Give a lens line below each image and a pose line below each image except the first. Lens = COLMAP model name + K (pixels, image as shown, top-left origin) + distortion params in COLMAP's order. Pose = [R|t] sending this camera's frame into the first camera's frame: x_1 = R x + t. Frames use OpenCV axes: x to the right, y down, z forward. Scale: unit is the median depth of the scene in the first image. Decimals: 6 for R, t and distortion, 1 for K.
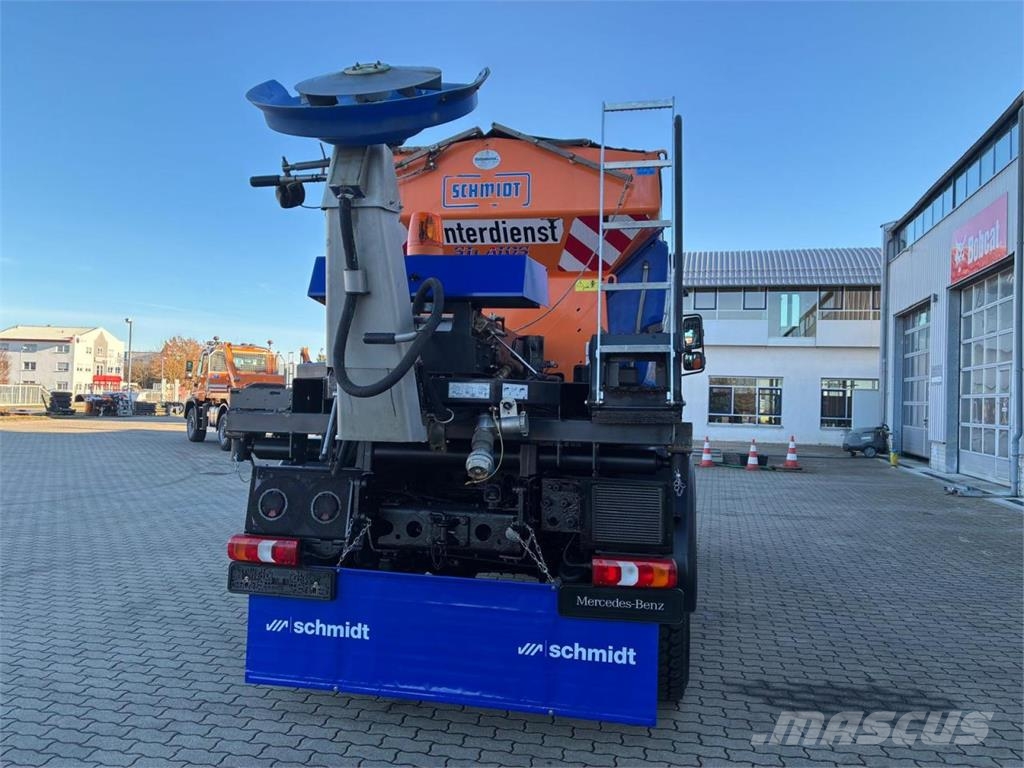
lens RADIAL K [[775.0, 0, 519.5], [0, 775.0, 381.2], [0, 0, 1]] dist [0.054093, -0.060563]
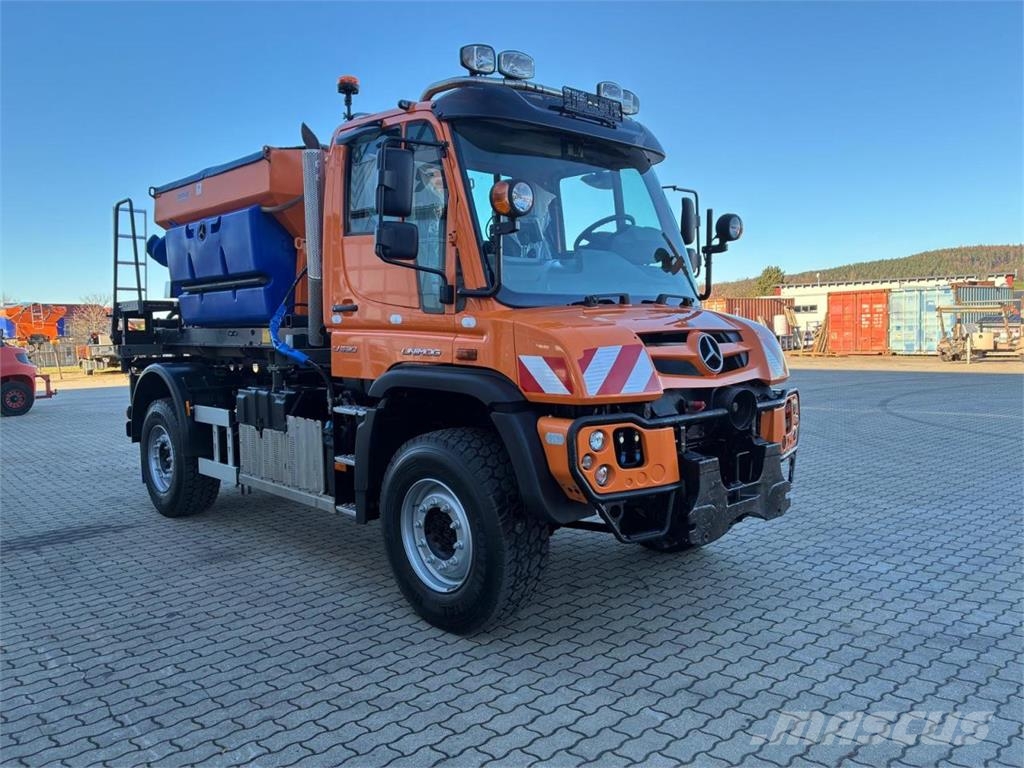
lens RADIAL K [[775.0, 0, 510.1], [0, 775.0, 383.0], [0, 0, 1]] dist [0.054093, -0.060563]
pose [[-0.578257, 0.046760, -0.814514, 1.090168], [0.031111, 0.998894, 0.035257, 0.090925], [0.815262, -0.004952, -0.579072, 2.506579]]
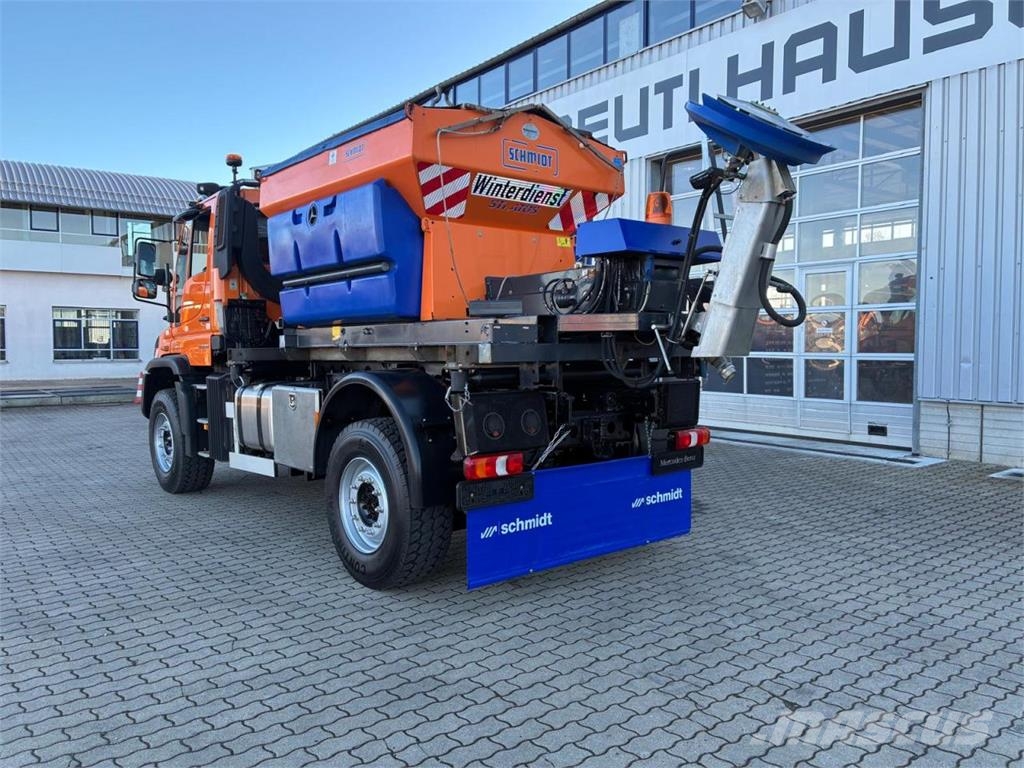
lens RADIAL K [[775.0, 0, 510.9], [0, 775.0, 381.5], [0, 0, 1]] dist [0.054093, -0.060563]
pose [[0.623714, -0.068871, 0.778612, -1.020635], [-0.000104, 0.996103, 0.088192, -0.004958], [-0.781652, -0.055088, 0.621277, 0.250242]]
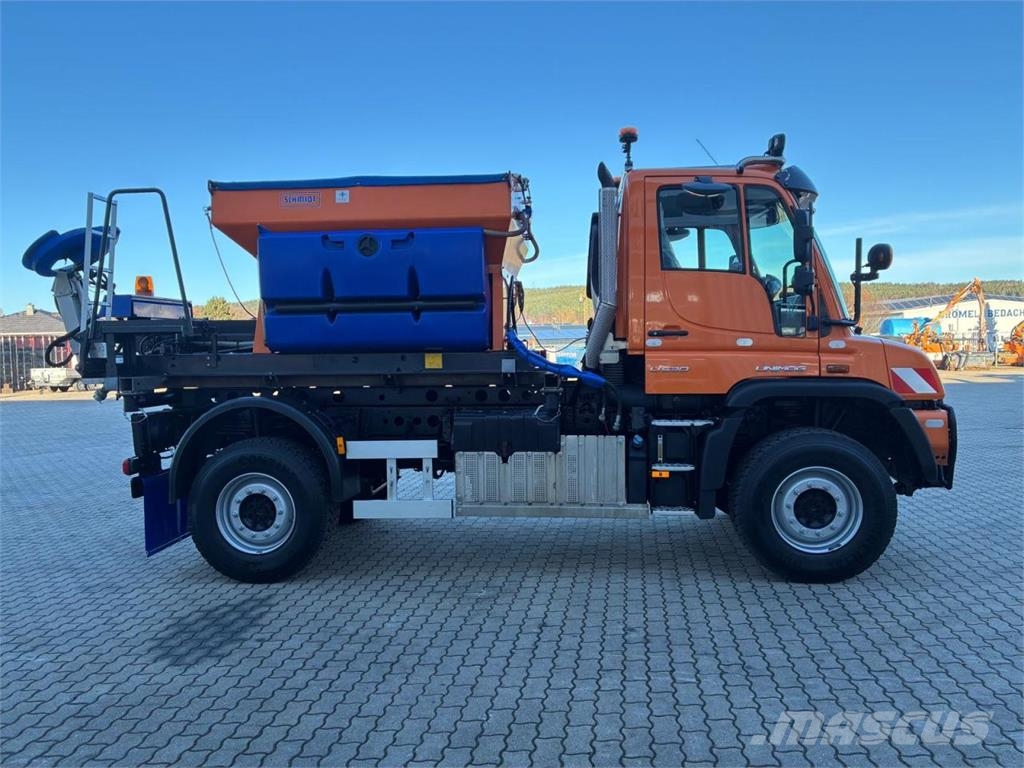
lens RADIAL K [[775.0, 0, 511.6], [0, 775.0, 385.0], [0, 0, 1]] dist [0.054093, -0.060563]
pose [[0.100124, 0.024262, -0.994679, 1.540774], [0.052955, 0.998156, 0.029677, 0.049734], [0.993565, -0.055644, 0.098654, 1.309277]]
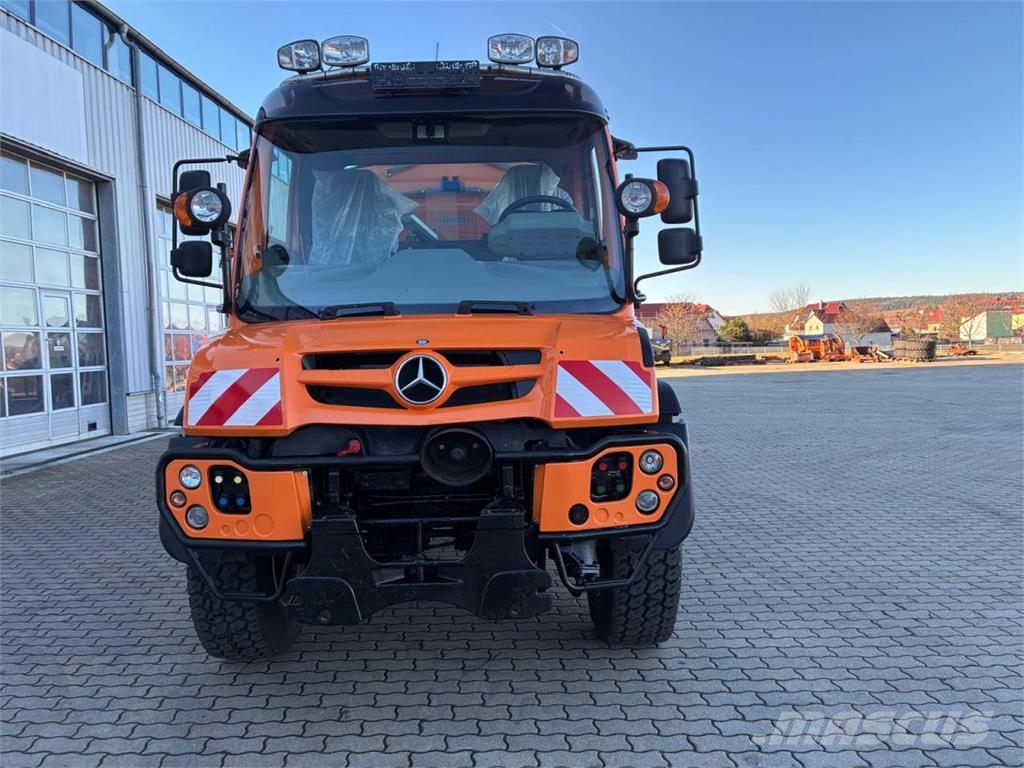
lens RADIAL K [[775.0, 0, 507.9], [0, 775.0, 380.1], [0, 0, 1]] dist [0.054093, -0.060563]
pose [[-0.978282, 0.014221, -0.206788, 0.246585], [0.009480, 0.999669, 0.023901, 0.079305], [0.207060, 0.021422, -0.978094, 2.871800]]
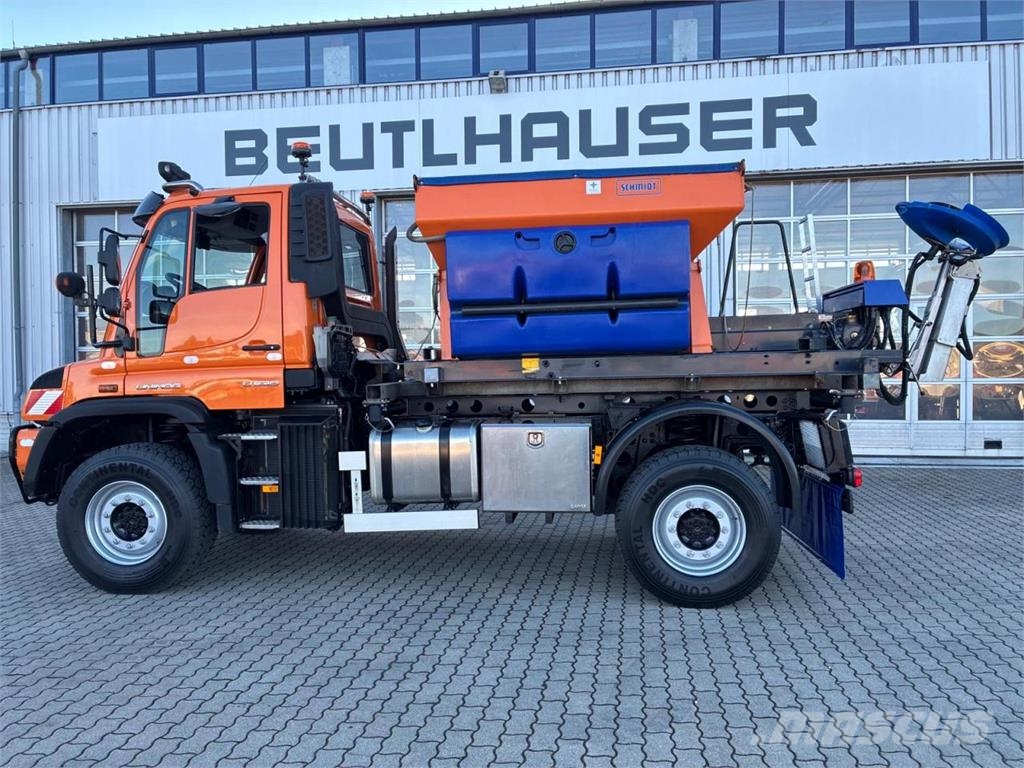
lens RADIAL K [[775.0, 0, 512.5], [0, 775.0, 385.8], [0, 0, 1]] dist [0.054093, -0.060563]
pose [[-0.089906, -0.049003, 0.994744, -1.419335], [-0.017102, 0.998718, 0.047653, 0.003855], [-0.995803, -0.012728, -0.090629, 1.488842]]
